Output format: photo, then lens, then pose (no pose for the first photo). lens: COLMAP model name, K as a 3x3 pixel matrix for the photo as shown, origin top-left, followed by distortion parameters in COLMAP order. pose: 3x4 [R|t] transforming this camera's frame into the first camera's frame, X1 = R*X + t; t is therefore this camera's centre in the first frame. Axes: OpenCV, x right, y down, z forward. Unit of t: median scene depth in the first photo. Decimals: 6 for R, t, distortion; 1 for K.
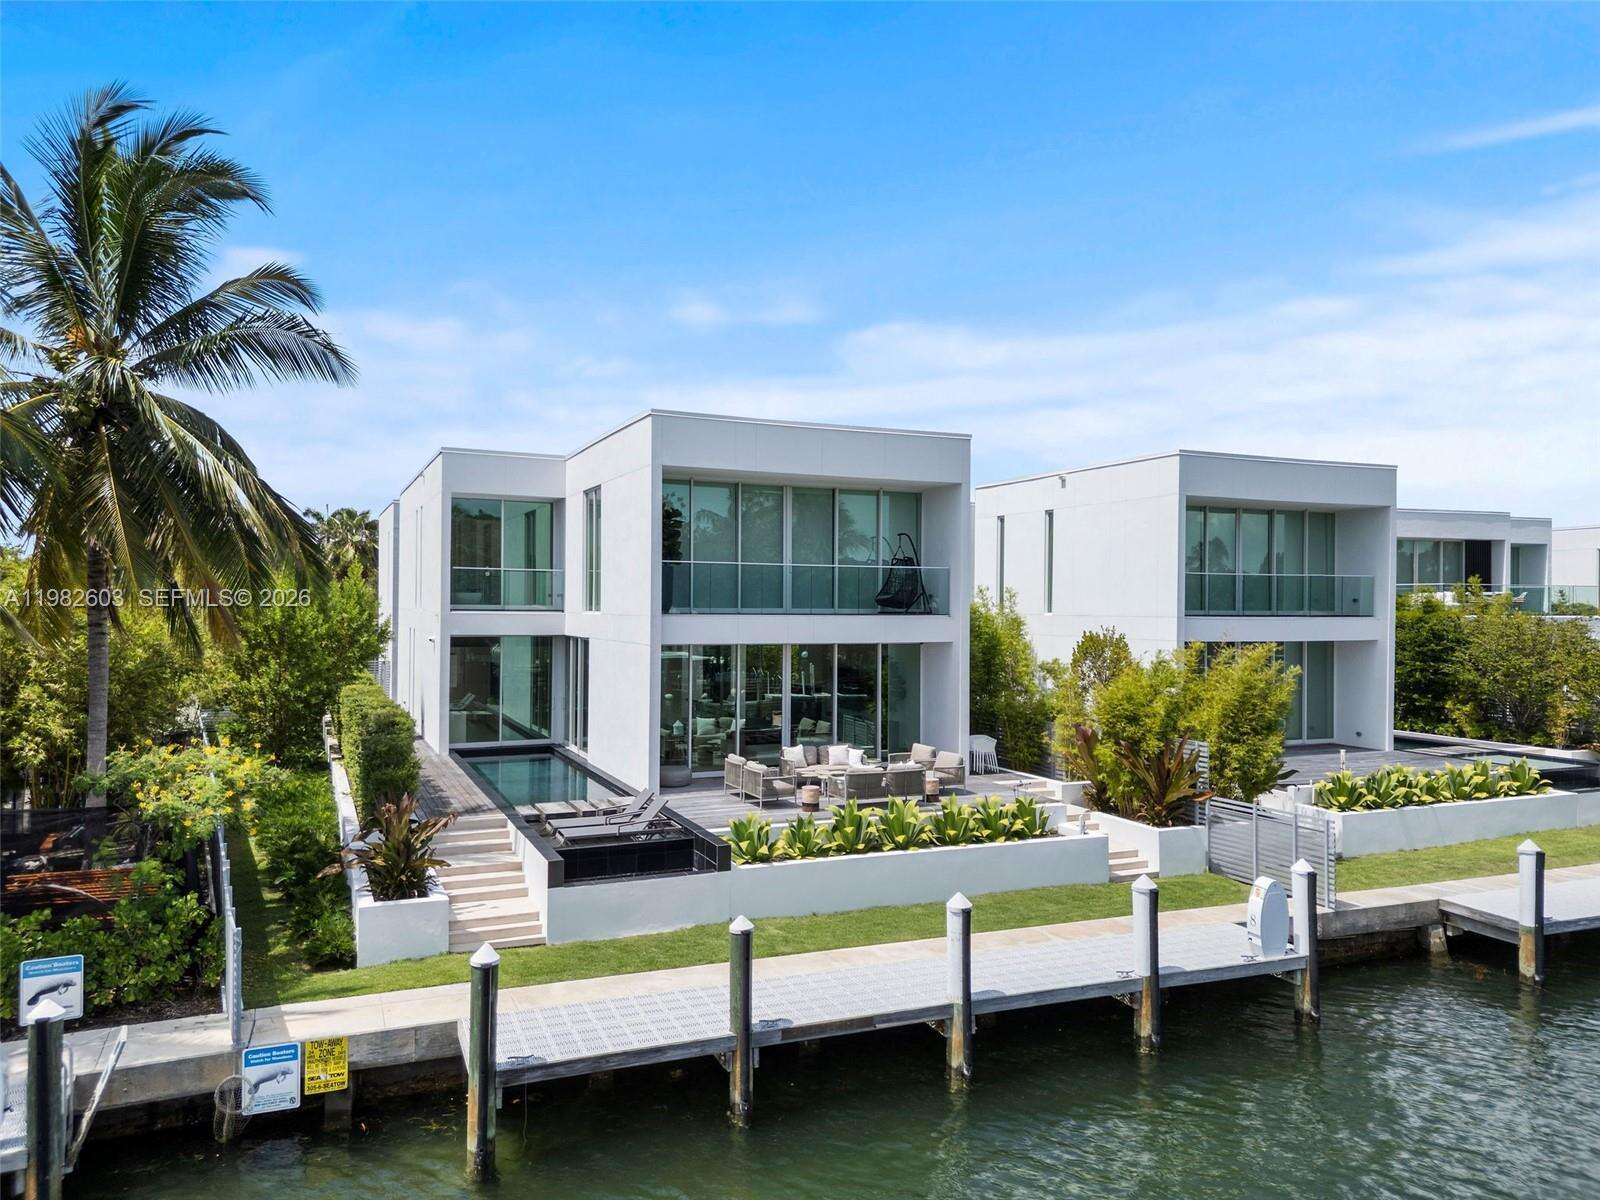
lens RADIAL K [[1136.4, 0, 800.0], [0, 1136.4, 600.0], [0, 0, 1]] dist [0.067309, -0.058388]
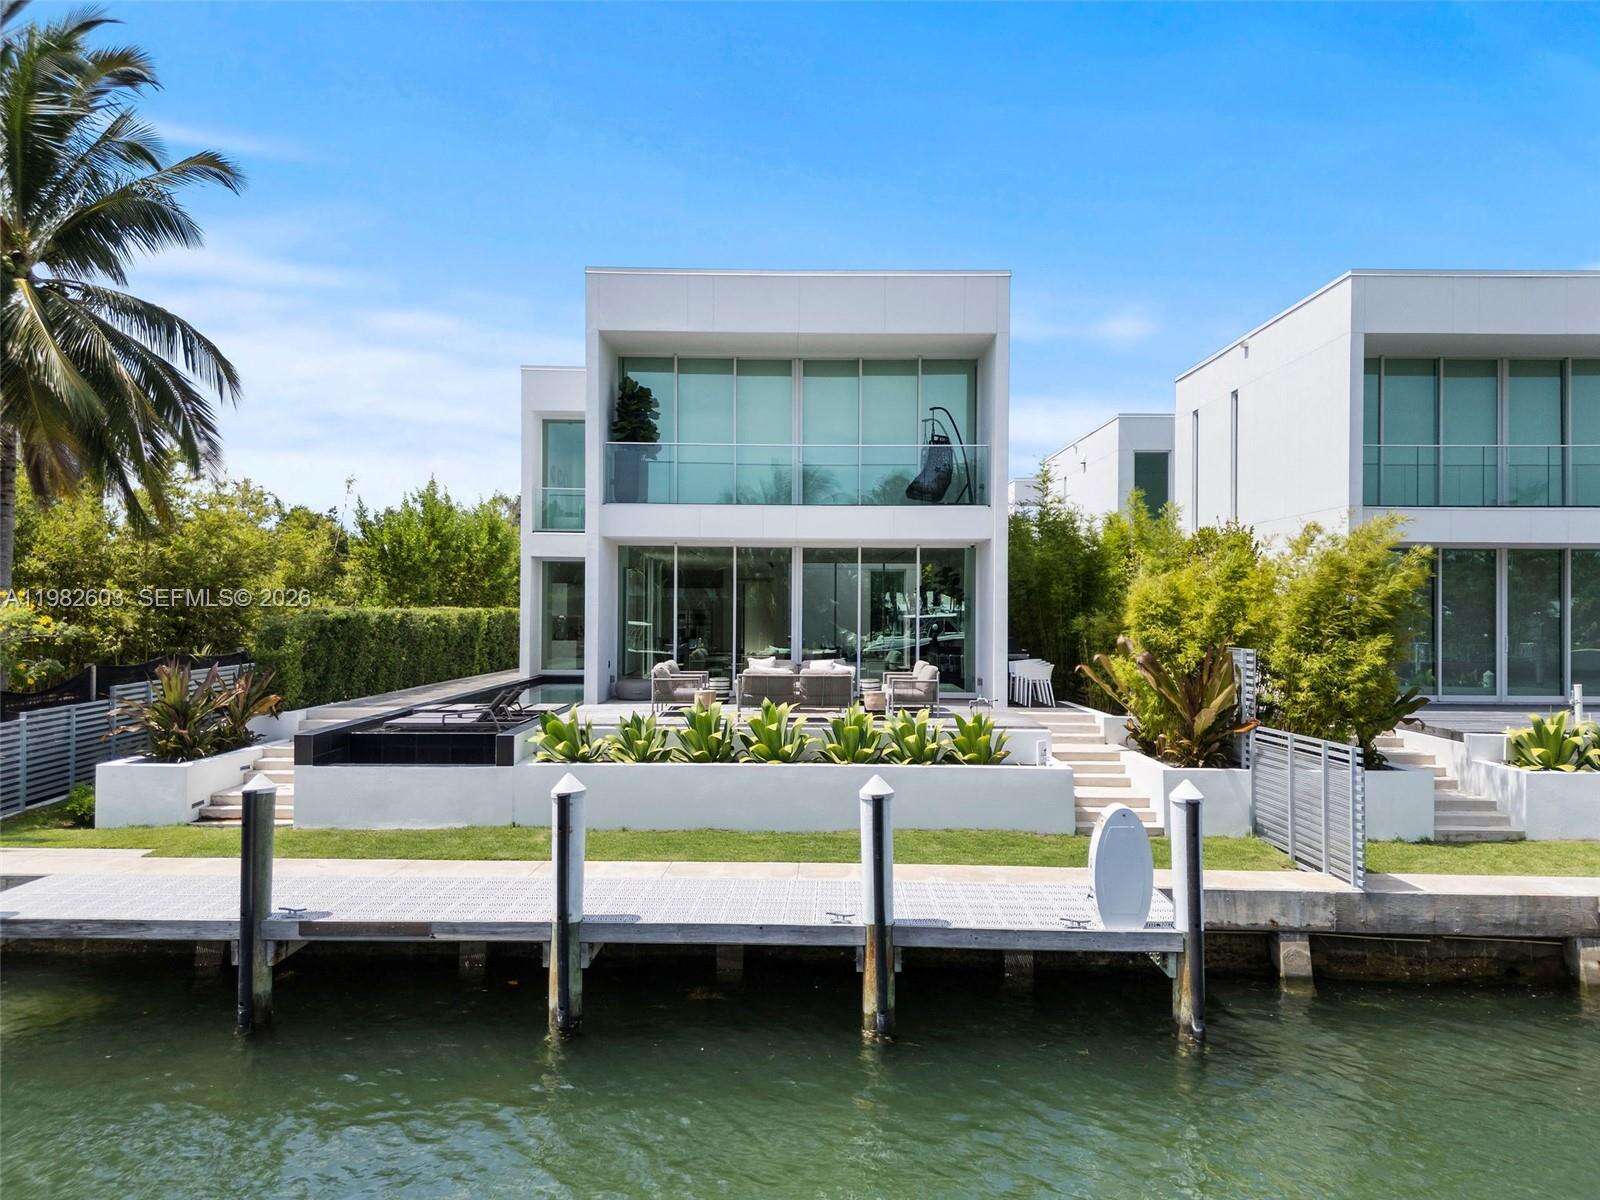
lens RADIAL K [[1136.4, 0, 800.0], [0, 1136.4, 600.0], [0, 0, 1]] dist [0.067309, -0.058388]
pose [[0.912385, -0.006975, -0.409274, 0.385479], [0.001921, 0.999917, -0.012759, 0.103362], [0.409329, 0.010855, 0.912322, 0.261900]]
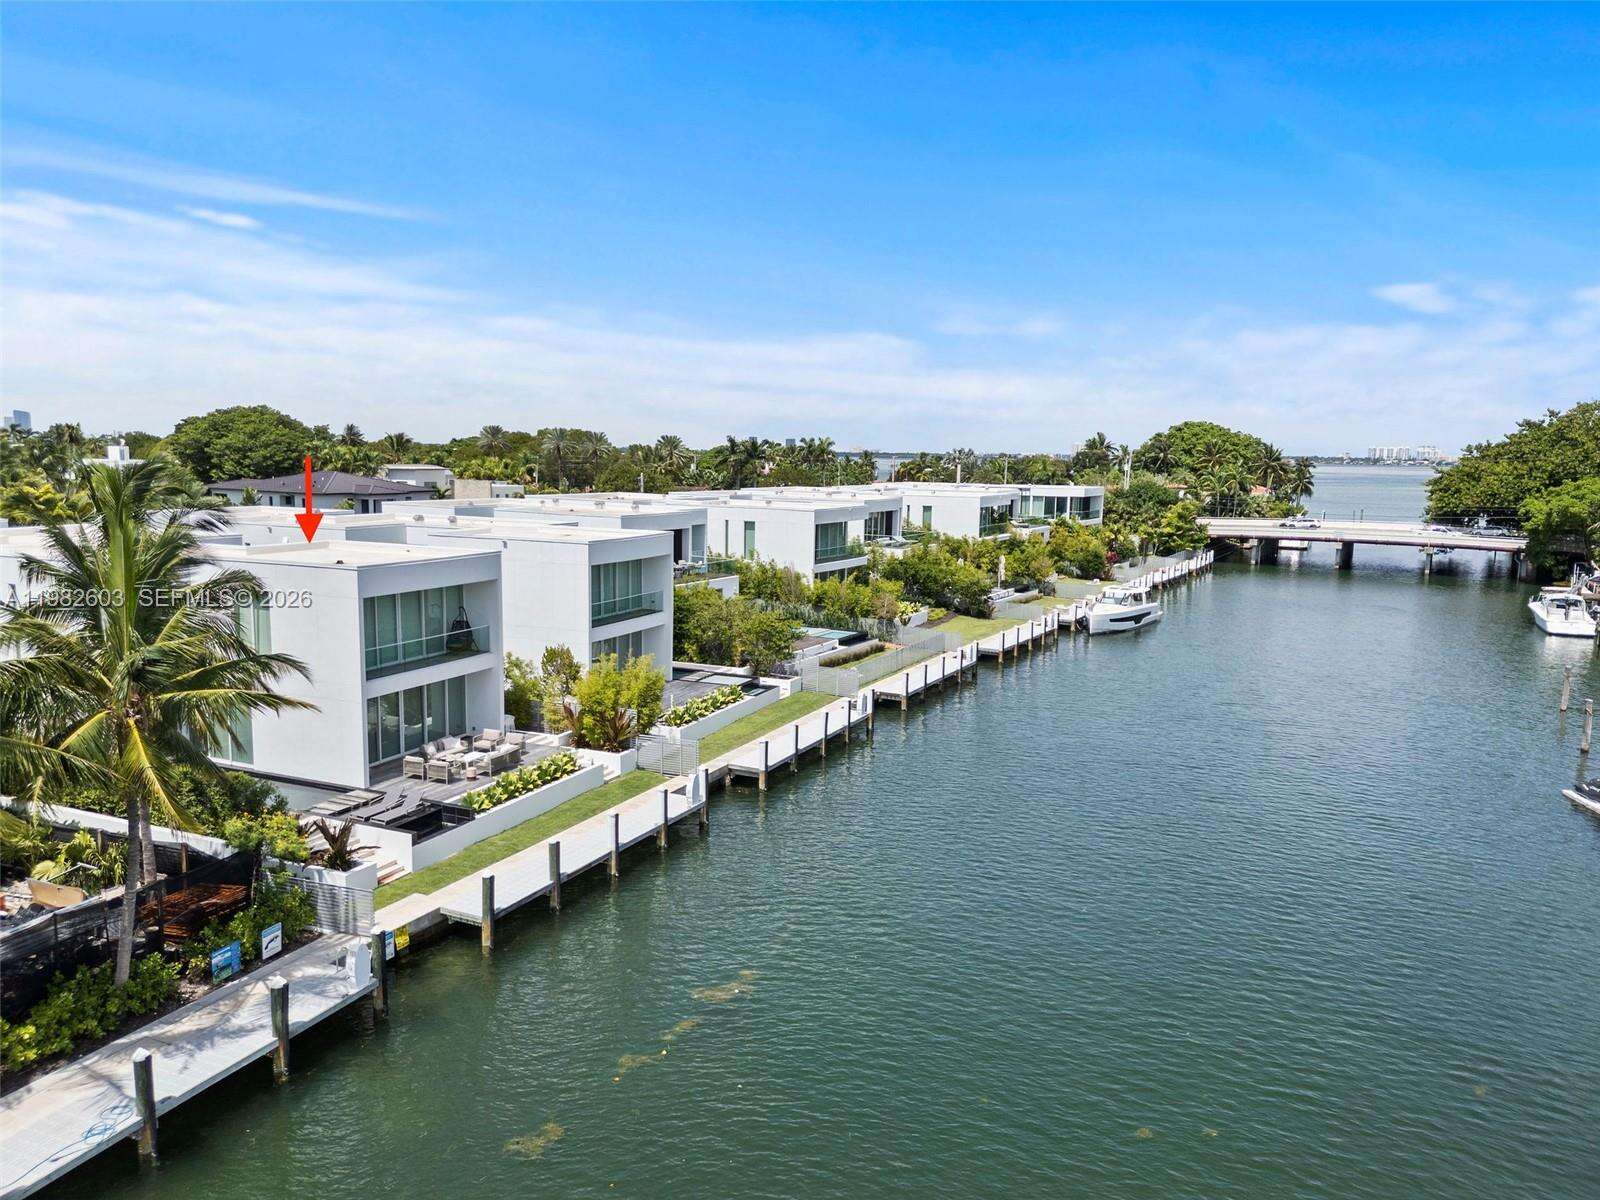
lens RADIAL K [[1136.4, 0, 800.0], [0, 1136.4, 600.0], [0, 0, 1]] dist [0.067309, -0.058388]
pose [[0.743189, -0.085904, 0.663544, -0.787300], [-0.008115, 0.990494, 0.137320, -0.363508], [-0.669033, -0.107439, 0.735427, -0.714698]]
